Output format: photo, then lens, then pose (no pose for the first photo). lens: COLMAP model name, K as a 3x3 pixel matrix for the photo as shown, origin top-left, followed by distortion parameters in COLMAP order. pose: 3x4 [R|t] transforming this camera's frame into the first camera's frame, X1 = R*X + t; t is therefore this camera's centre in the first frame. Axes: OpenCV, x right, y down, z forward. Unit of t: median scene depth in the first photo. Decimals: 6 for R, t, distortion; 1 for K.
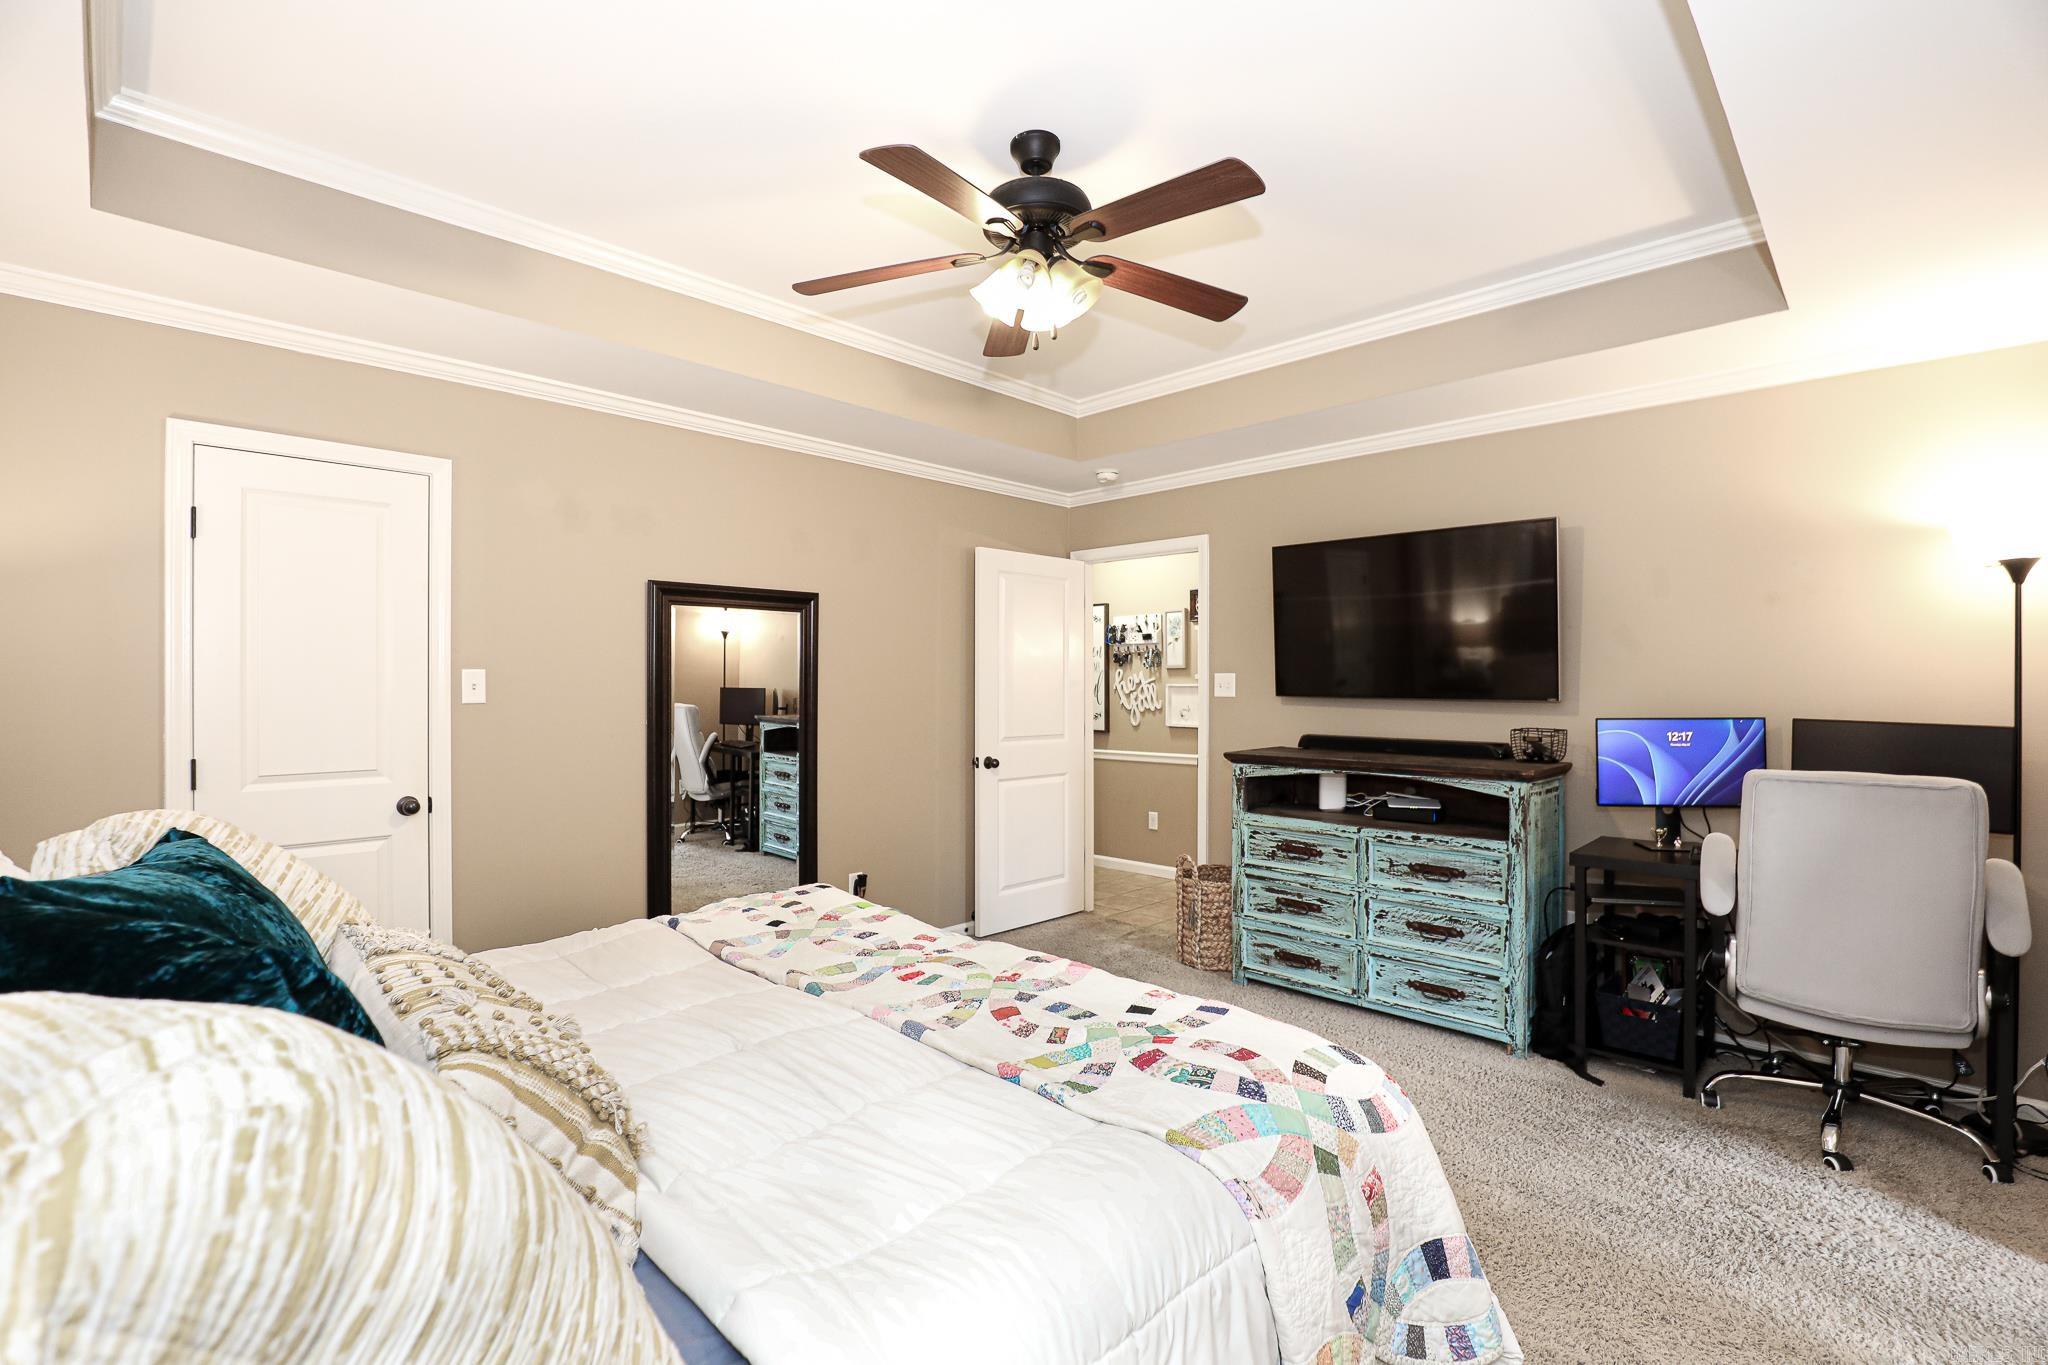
lens RADIAL K [[931.7, 0, 1020.4], [0, 931.7, 679.3], [0, 0, 1]] dist [-0.026703, 0.000721]
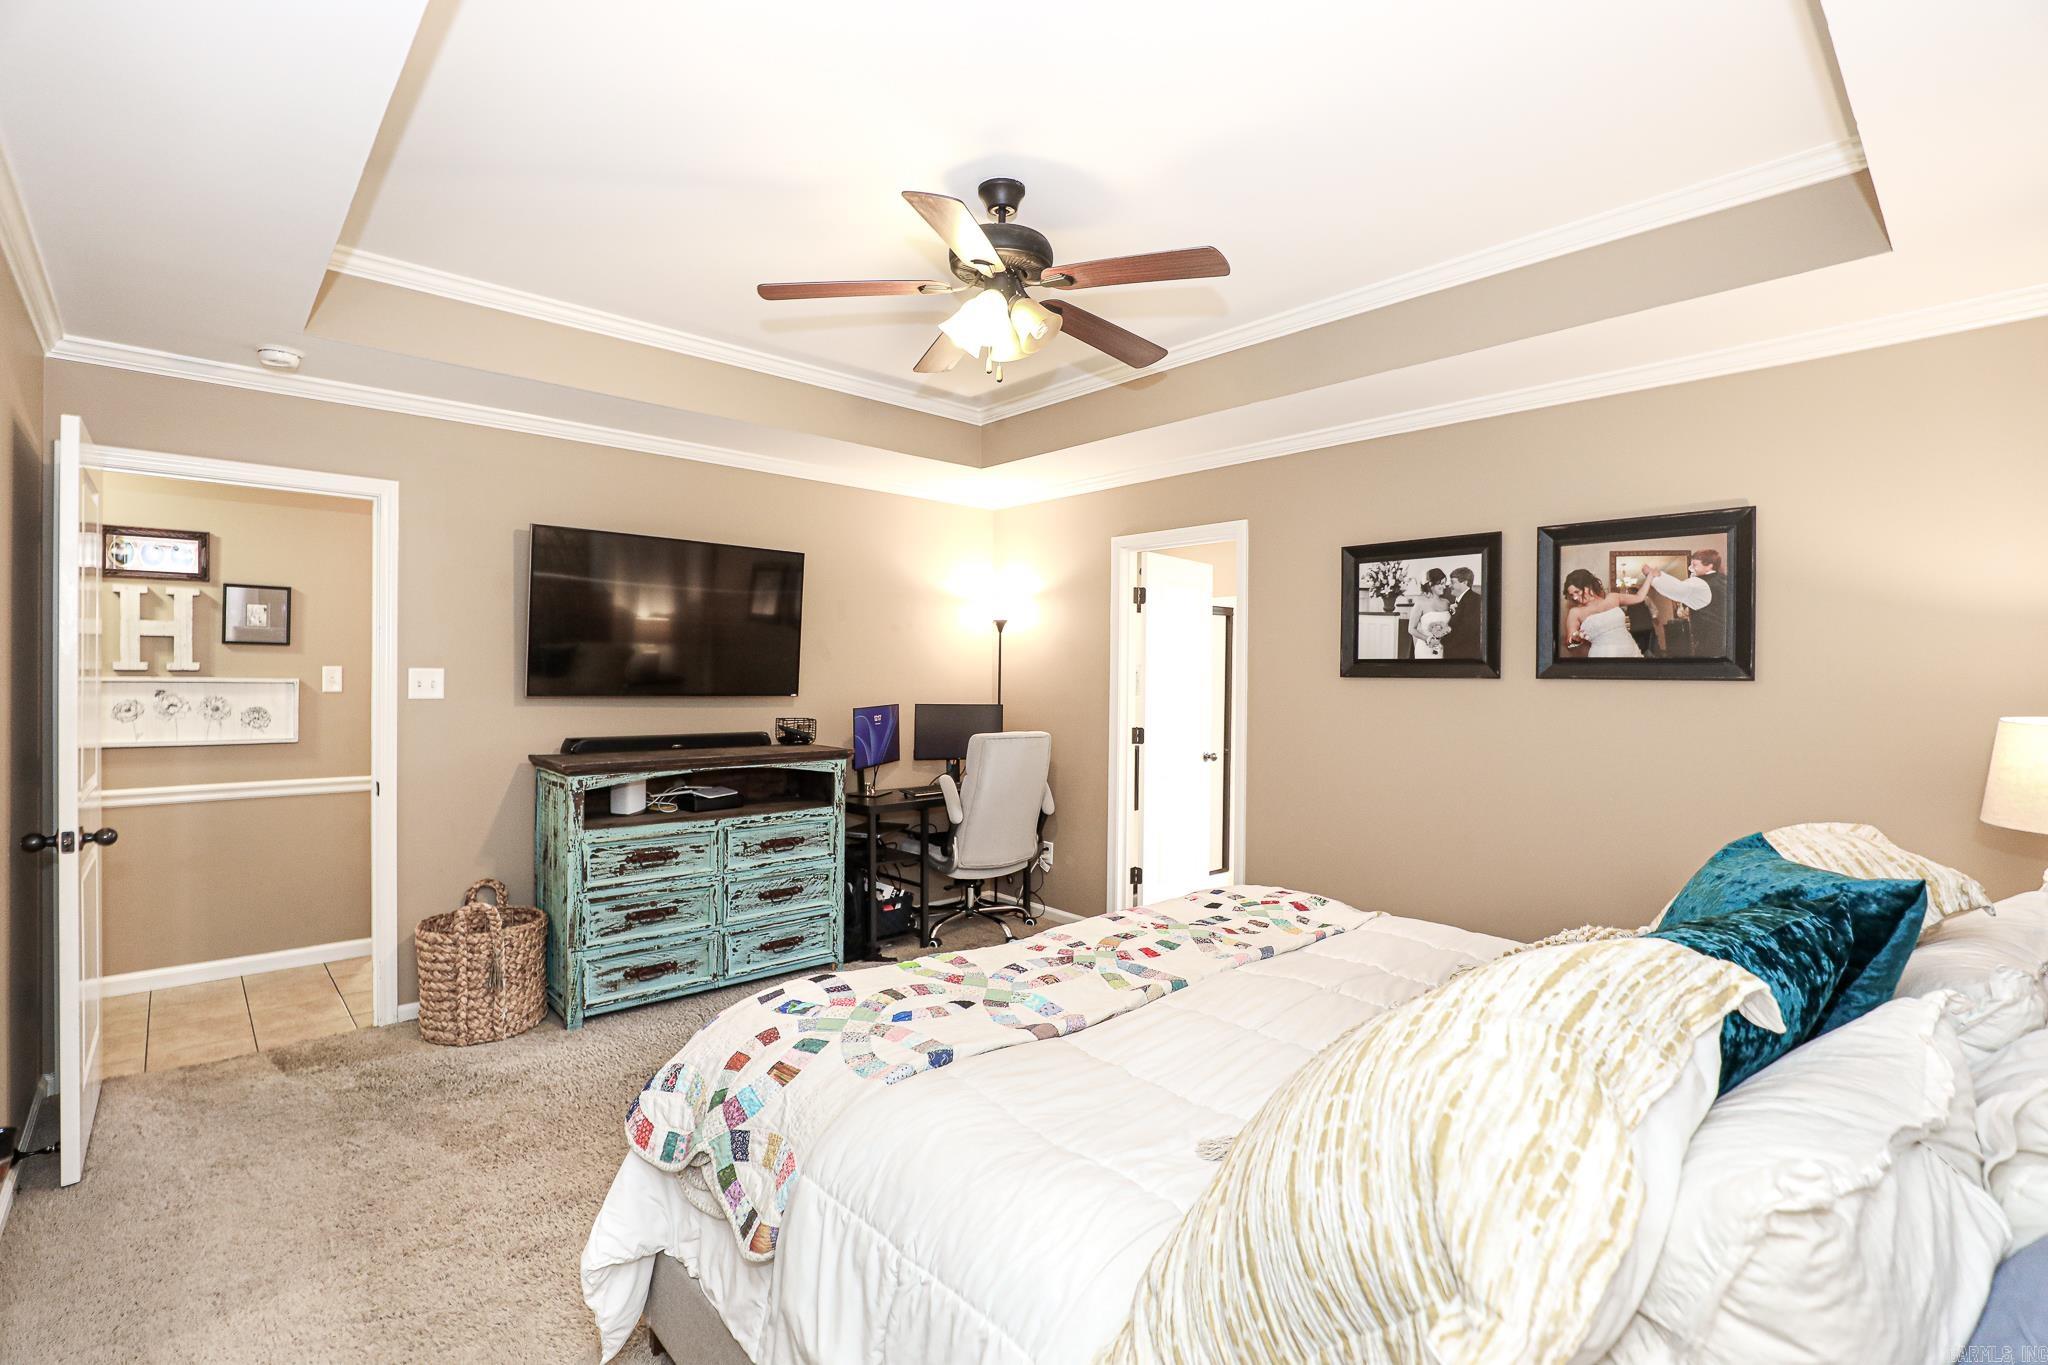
lens RADIAL K [[931.7, 0, 1020.4], [0, 931.7, 679.3], [0, 0, 1]] dist [-0.026703, 0.000721]
pose [[0.057392, -0.002052, 0.998350, -0.686250], [-0.007261, 0.999971, 0.002473, -0.005684], [-0.998325, -0.007391, 0.057376, 0.607781]]
